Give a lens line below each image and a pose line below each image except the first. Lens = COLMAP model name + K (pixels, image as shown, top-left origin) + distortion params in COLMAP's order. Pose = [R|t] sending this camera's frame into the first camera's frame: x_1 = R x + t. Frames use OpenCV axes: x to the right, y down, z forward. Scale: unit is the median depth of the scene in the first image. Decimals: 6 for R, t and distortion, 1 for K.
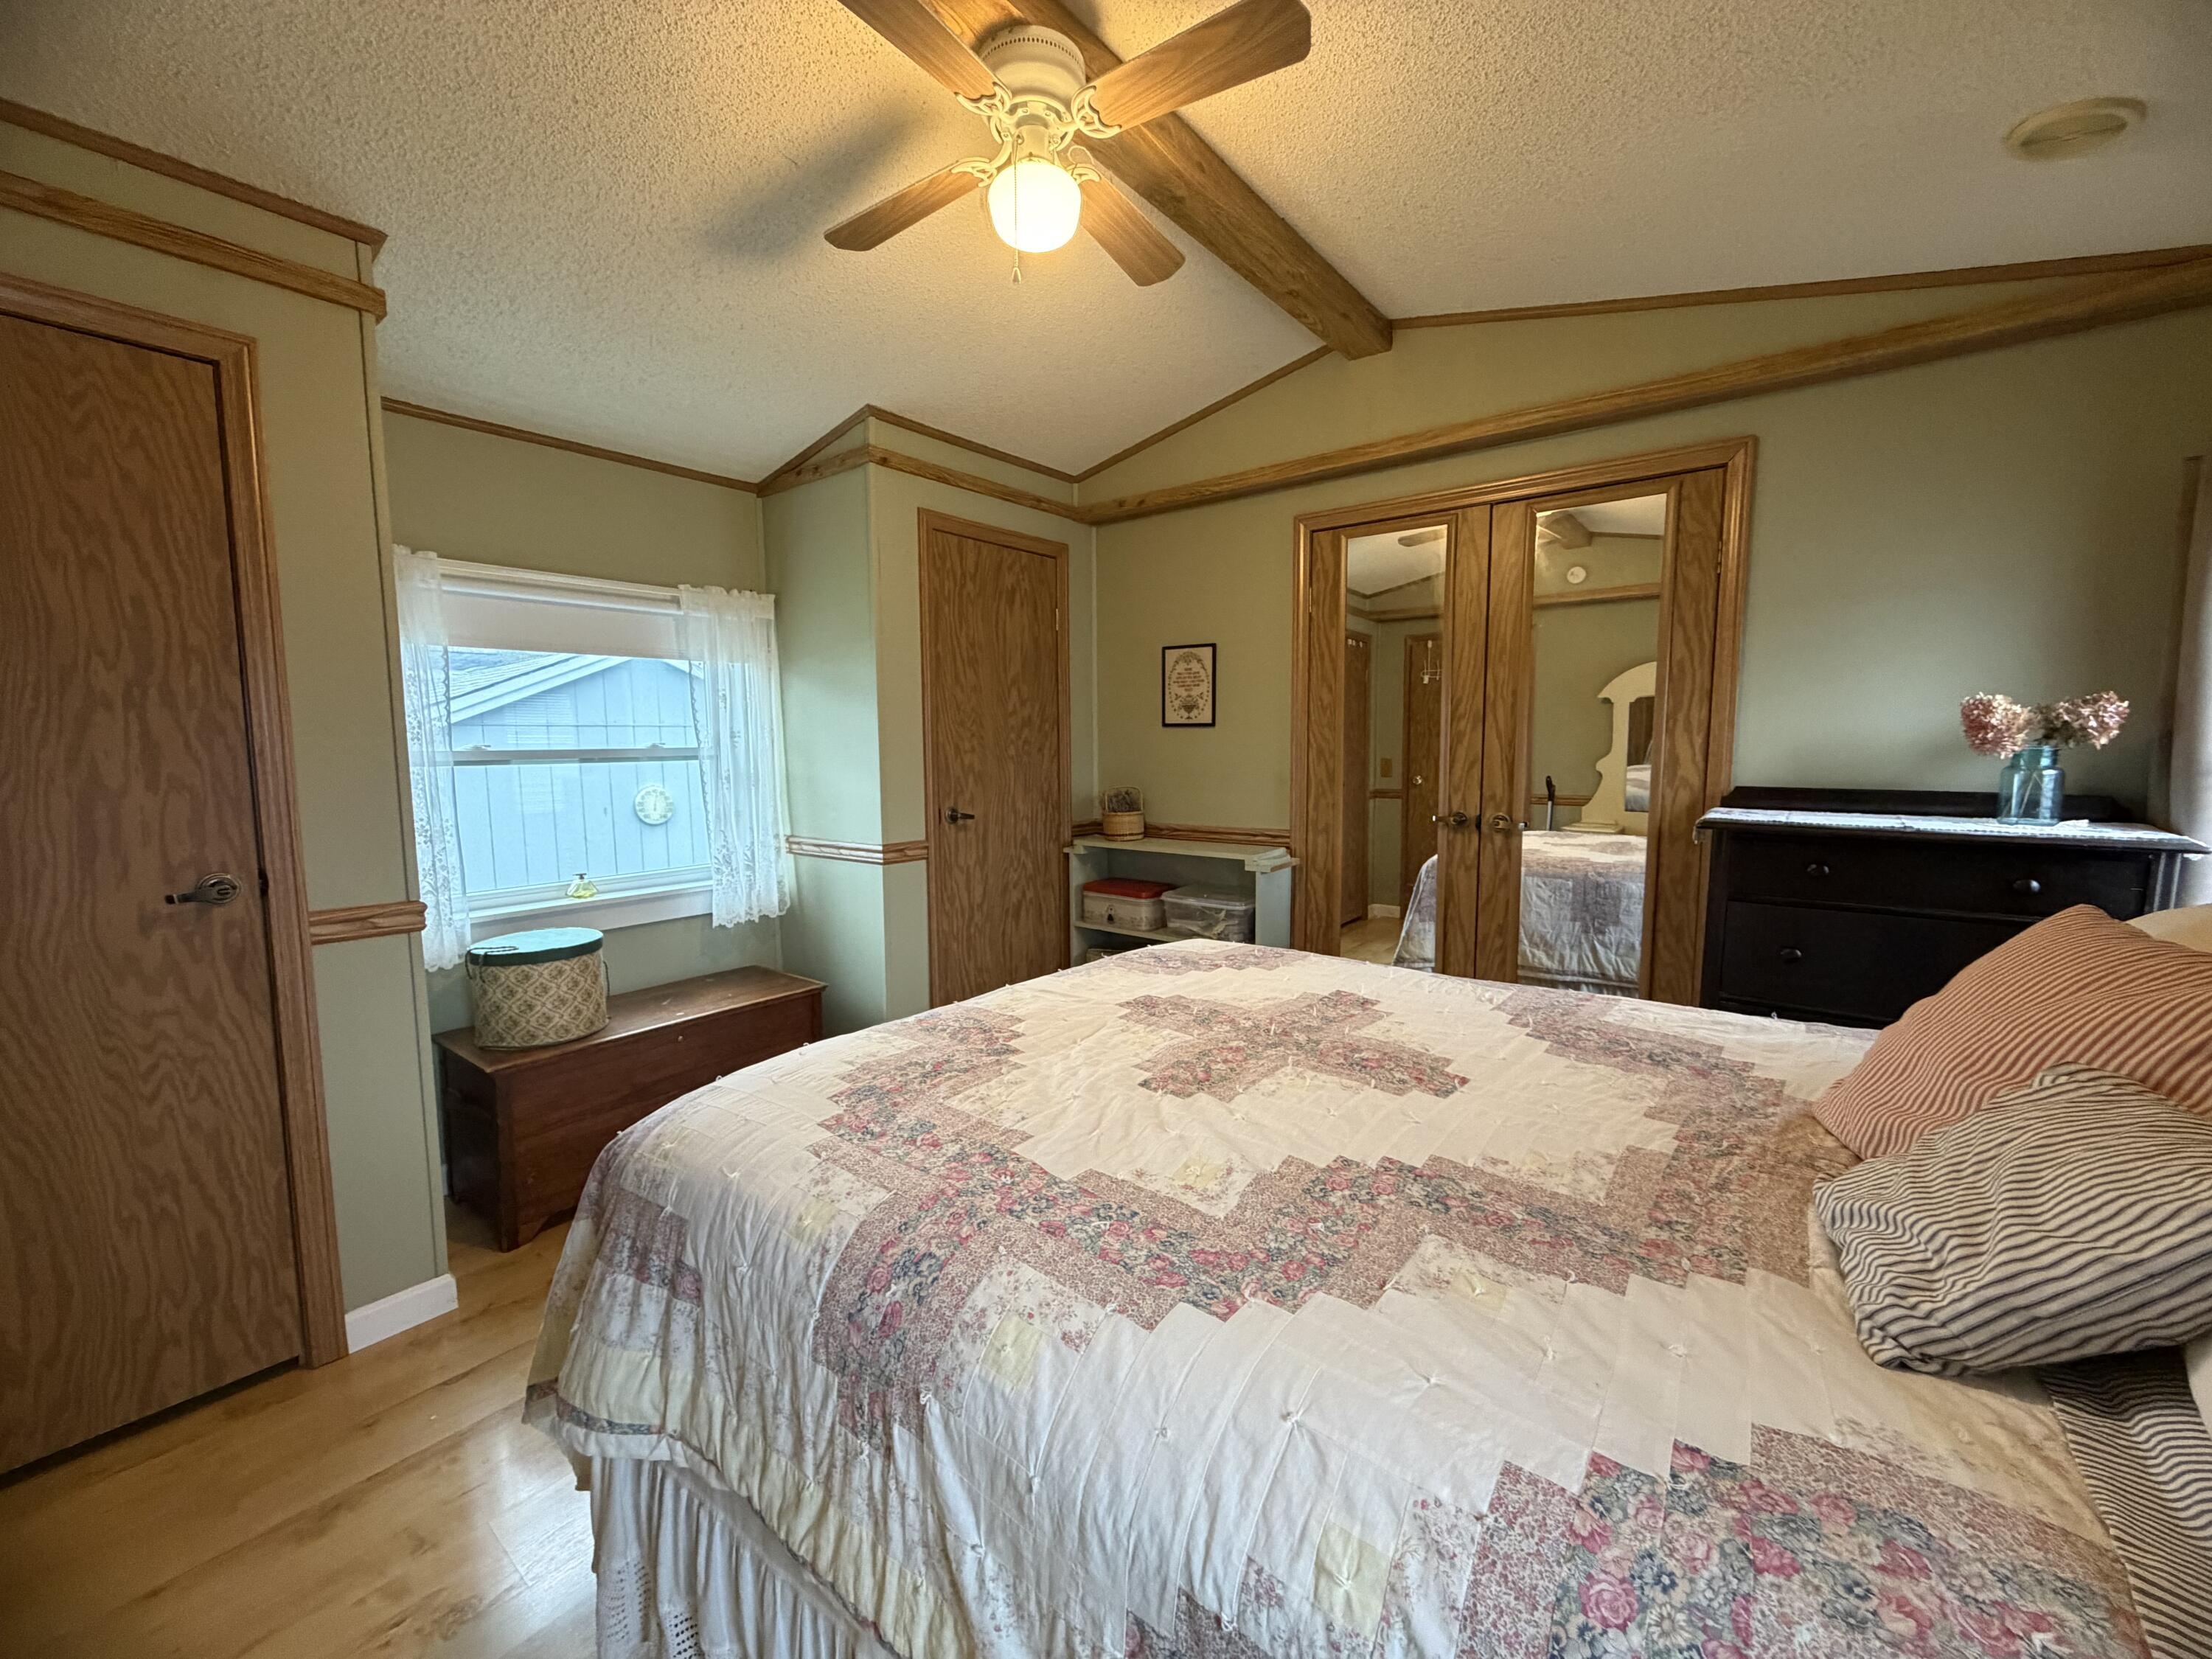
lens RADIAL K [[887.5, 0, 1098.5], [0, 887.5, 820.8], [0, 0, 1]] dist [0.000850, -0.000124]
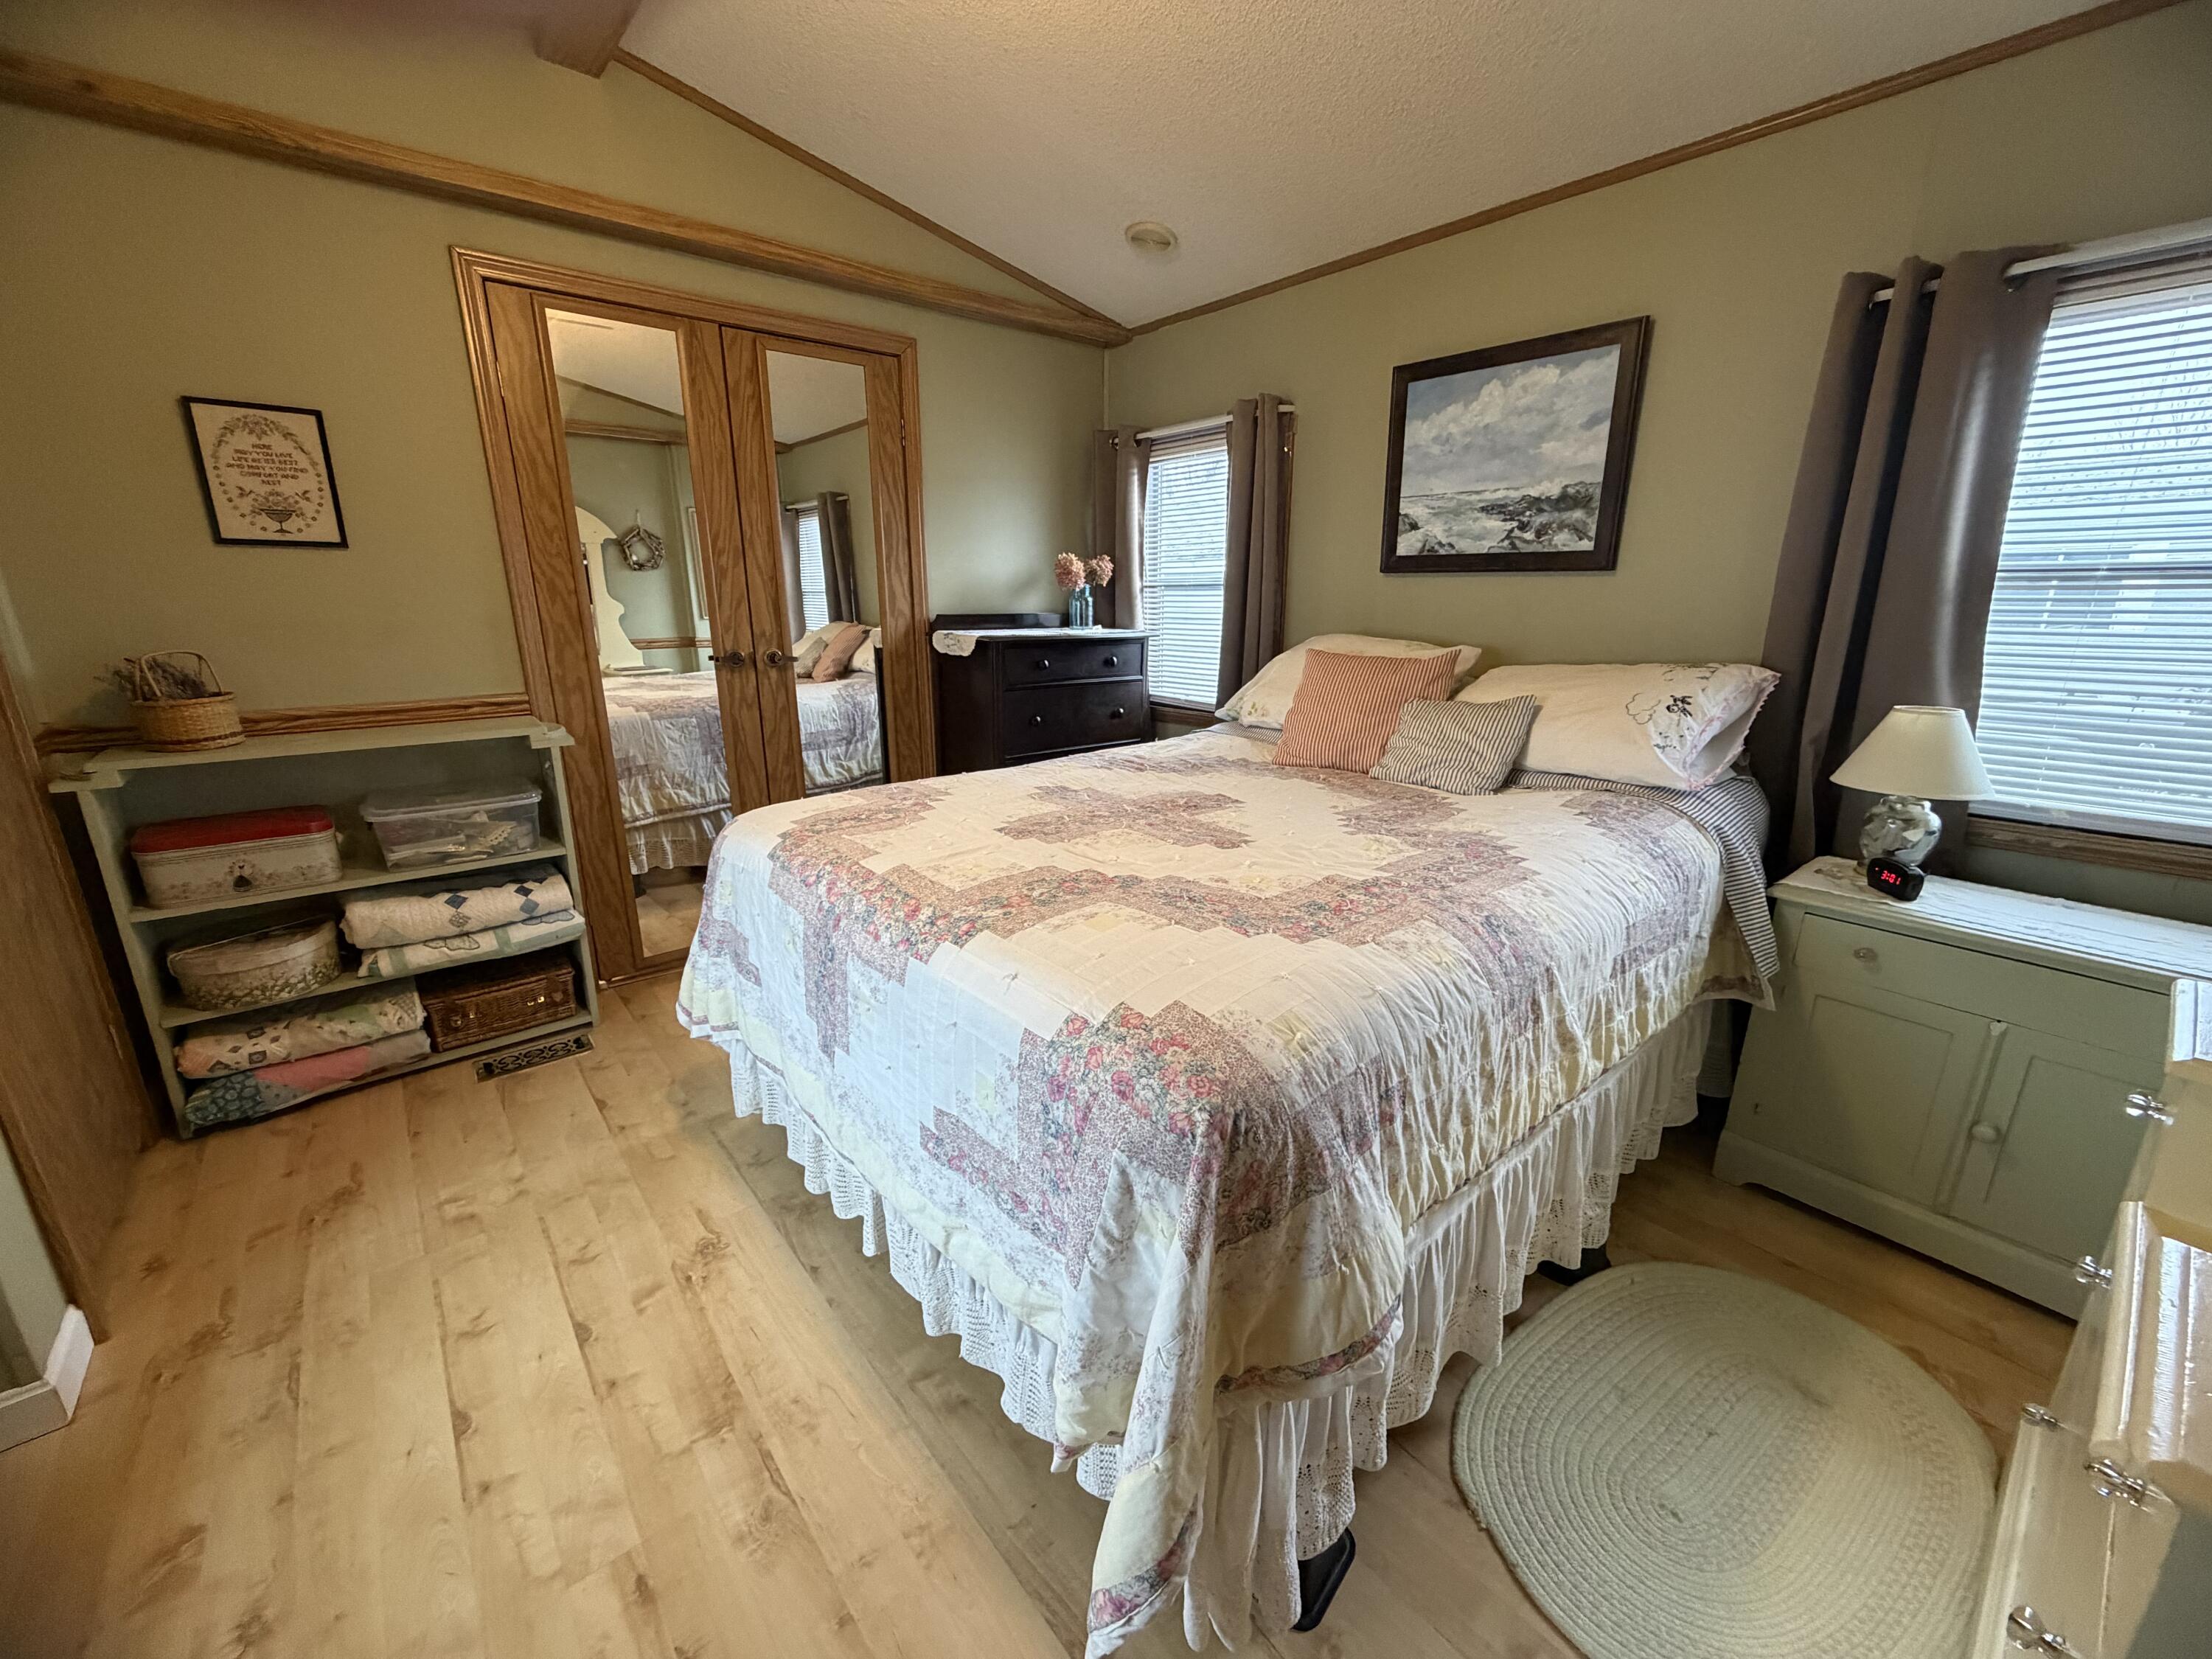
lens RADIAL K [[887.5, 0, 1098.5], [0, 887.5, 820.8], [0, 0, 1]] dist [0.000850, -0.000124]
pose [[0.192974, -0.240587, 0.951251, -0.525816], [0.084133, 0.969960, 0.228251, -0.018281], [-0.977590, 0.035985, 0.207418, 0.412723]]
